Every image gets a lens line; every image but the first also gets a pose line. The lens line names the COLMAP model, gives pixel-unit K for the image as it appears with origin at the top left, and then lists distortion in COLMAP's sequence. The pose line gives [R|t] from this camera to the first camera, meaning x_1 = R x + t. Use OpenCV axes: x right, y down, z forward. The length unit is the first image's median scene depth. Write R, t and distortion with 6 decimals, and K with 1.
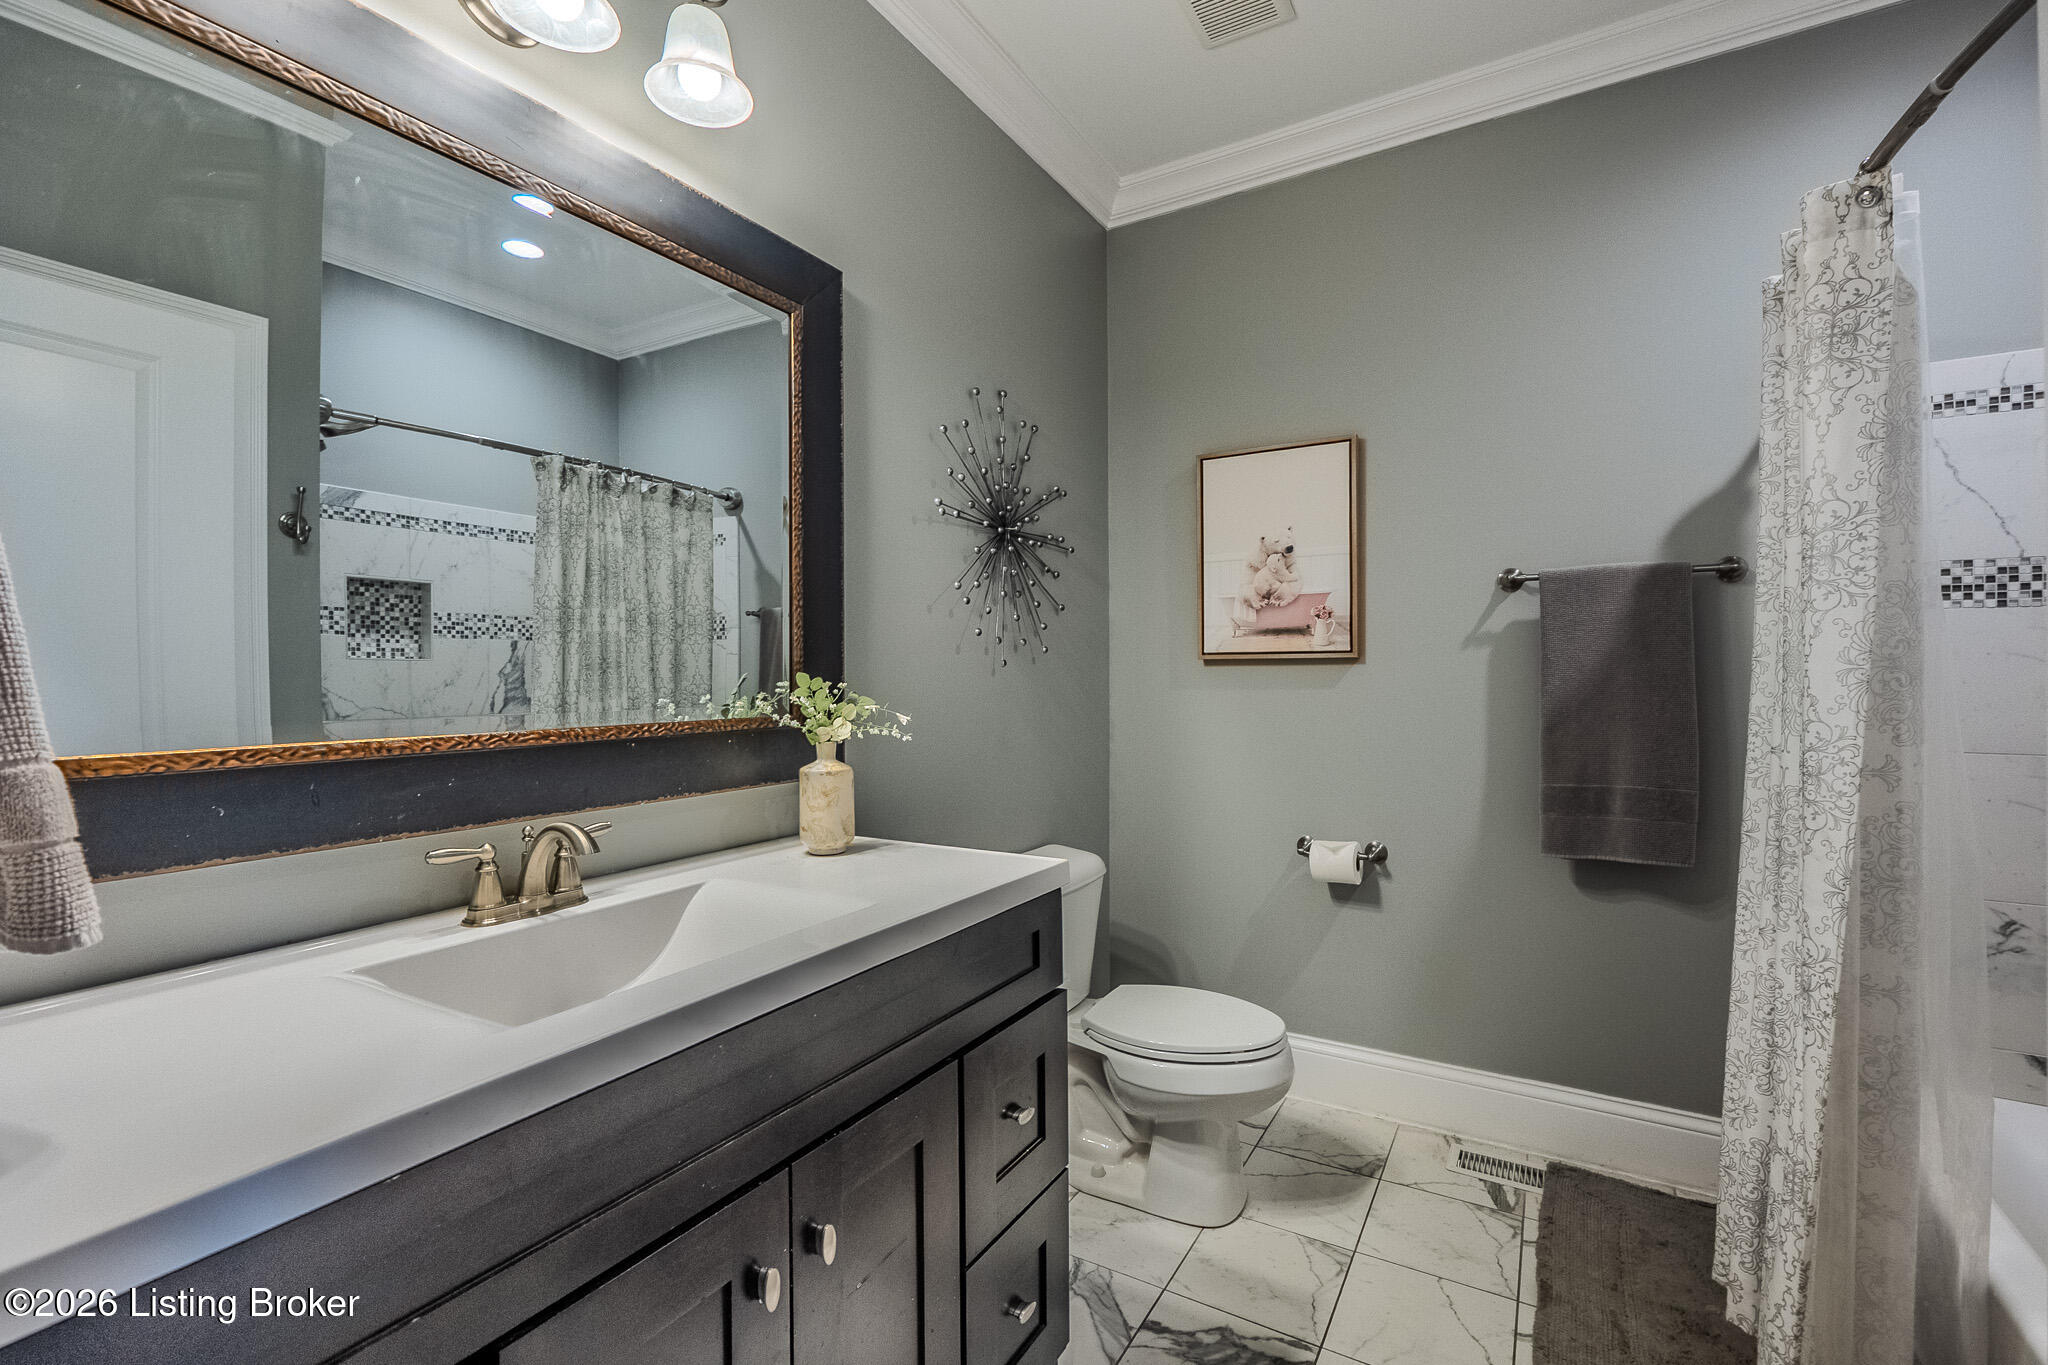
lens RADIAL K [[865.5, 0, 1036.9], [0, 865.5, 700.0], [0, 0, 1]] dist [-0.009365, 0.001262]
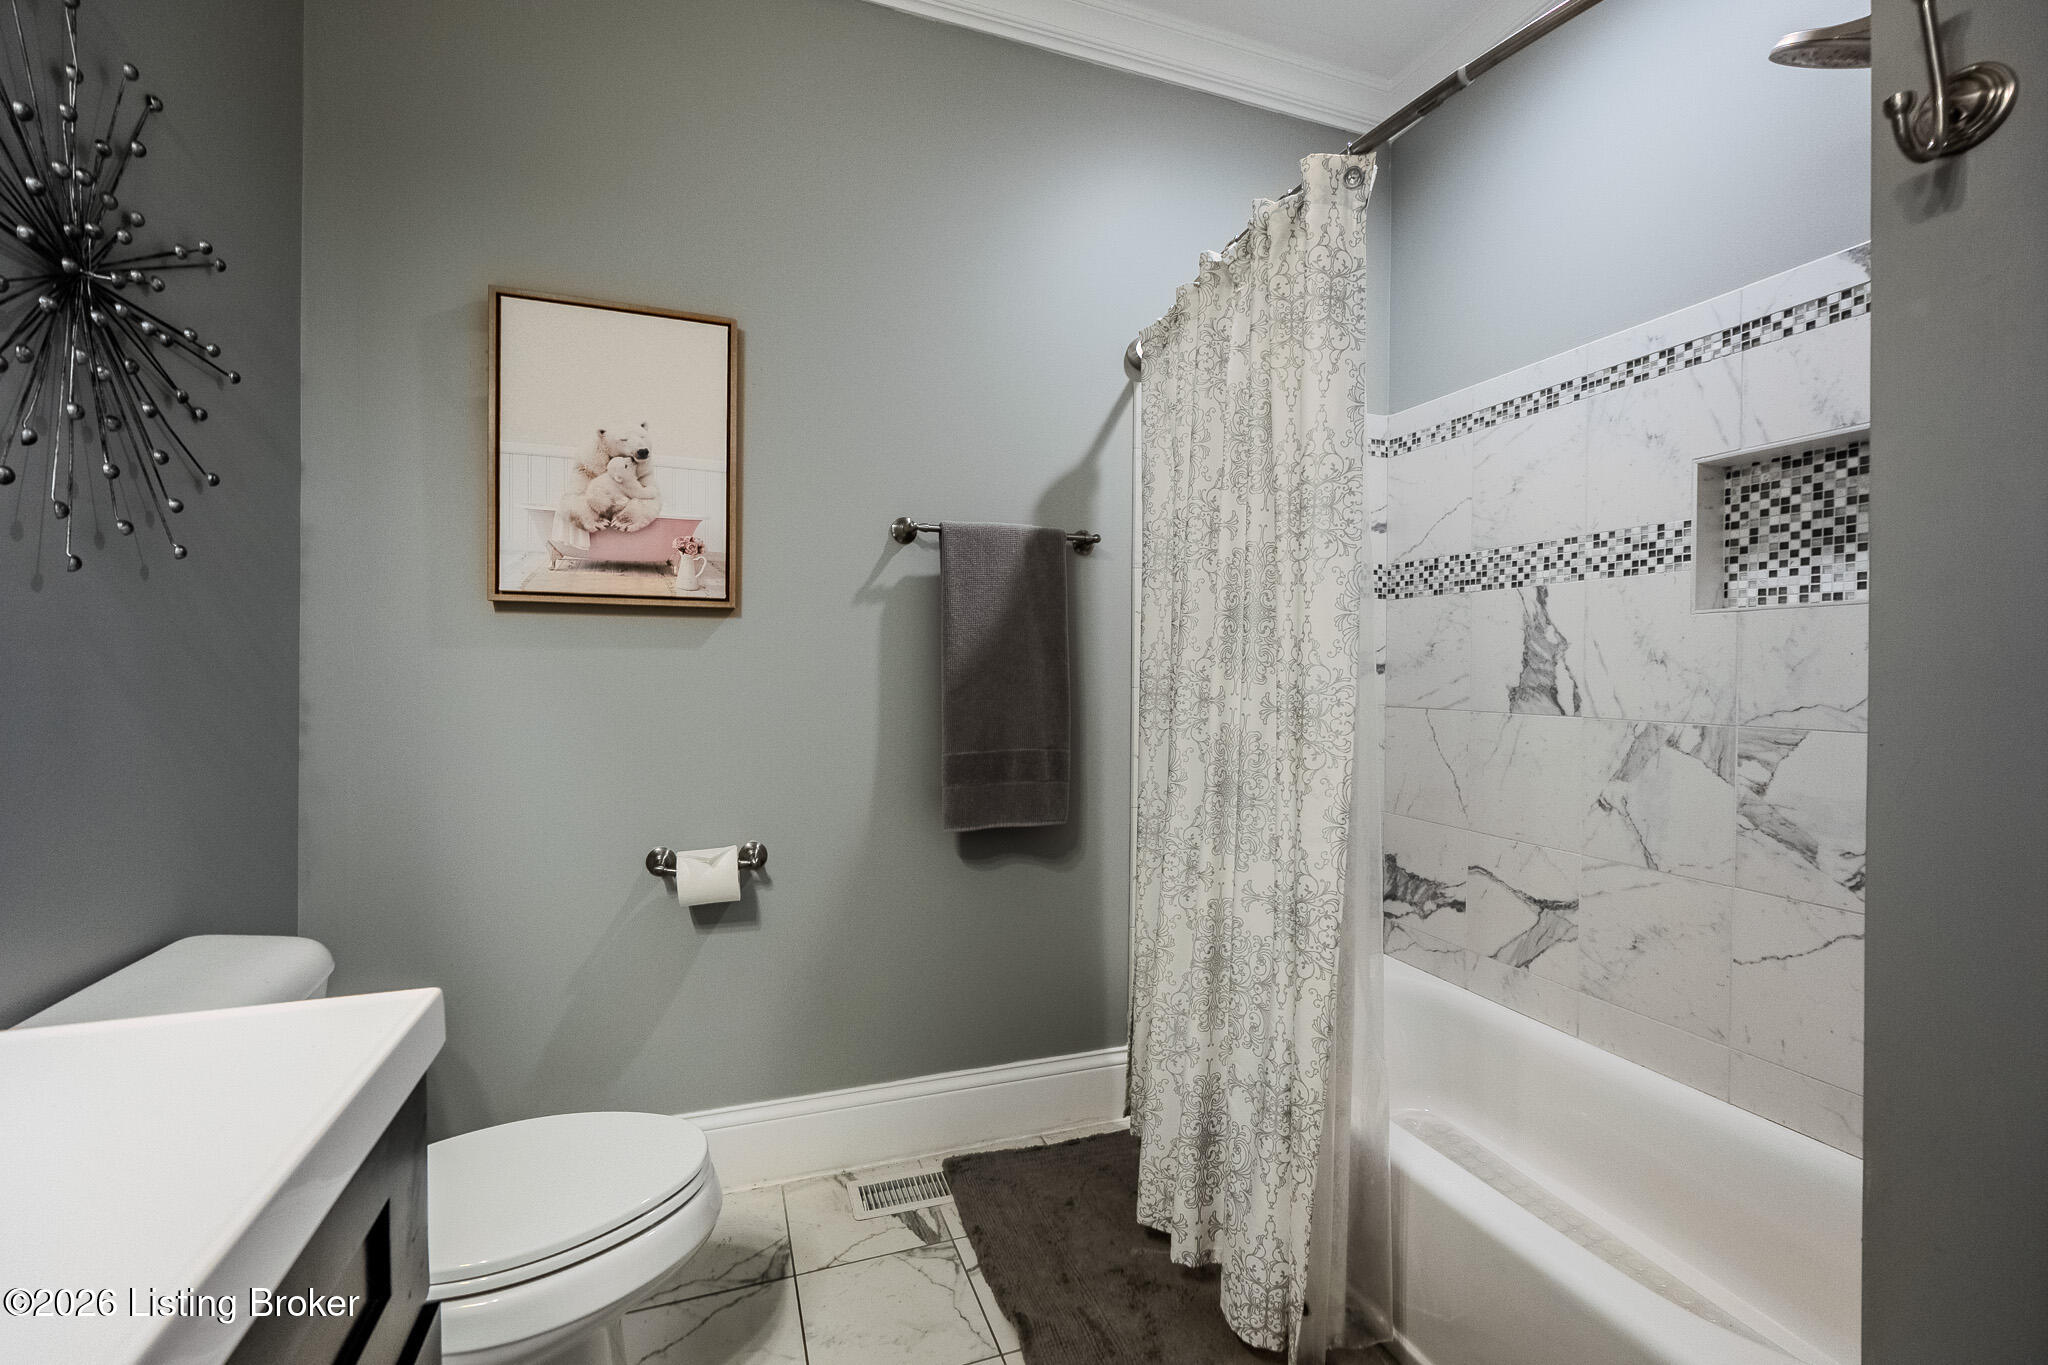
lens RADIAL K [[865.5, 0, 1029.8], [0, 865.5, 680.3], [0, 0, 1]] dist [-0.009365, 0.001262]
pose [[0.636277, 0.000925, 0.771460, -0.065693], [0.008546, 0.999929, -0.008248, 0.026685], [-0.771413, 0.011841, 0.636225, 0.328373]]
